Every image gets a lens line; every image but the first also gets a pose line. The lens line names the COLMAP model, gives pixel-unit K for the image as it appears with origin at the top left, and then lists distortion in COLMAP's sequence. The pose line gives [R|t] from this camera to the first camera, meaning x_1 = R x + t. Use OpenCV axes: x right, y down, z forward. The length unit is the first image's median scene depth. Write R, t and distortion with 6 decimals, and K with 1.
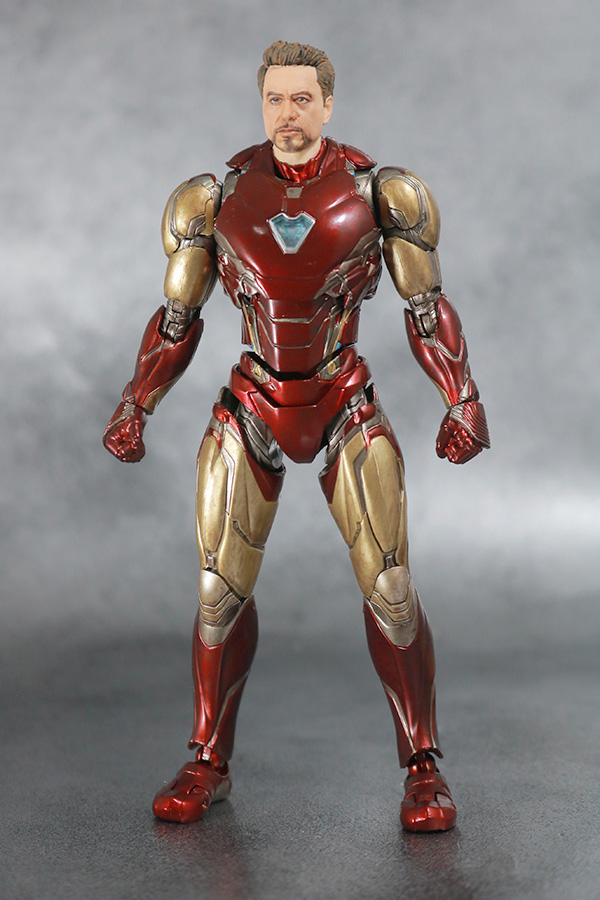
lens RADIAL K [[2204.6, 0, 300.0], [0, 2204.6, 450.0], [0, 0, 1]] dist [-0.011769, 0.055230]
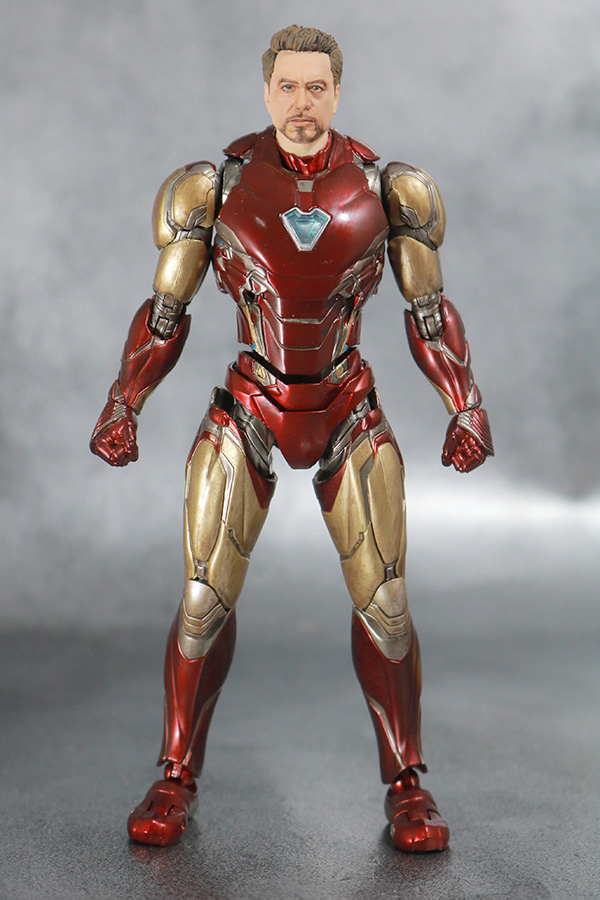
lens RADIAL K [[2204.6, 0, 300.0], [0, 2204.6, 450.0], [0, 0, 1]] dist [-0.011769, 0.055230]
pose [[0.983335, 0.013377, 0.181307, -0.173074], [-0.017799, 0.999582, 0.022782, -0.024284], [-0.180927, -0.025630, 0.983163, 0.062798]]
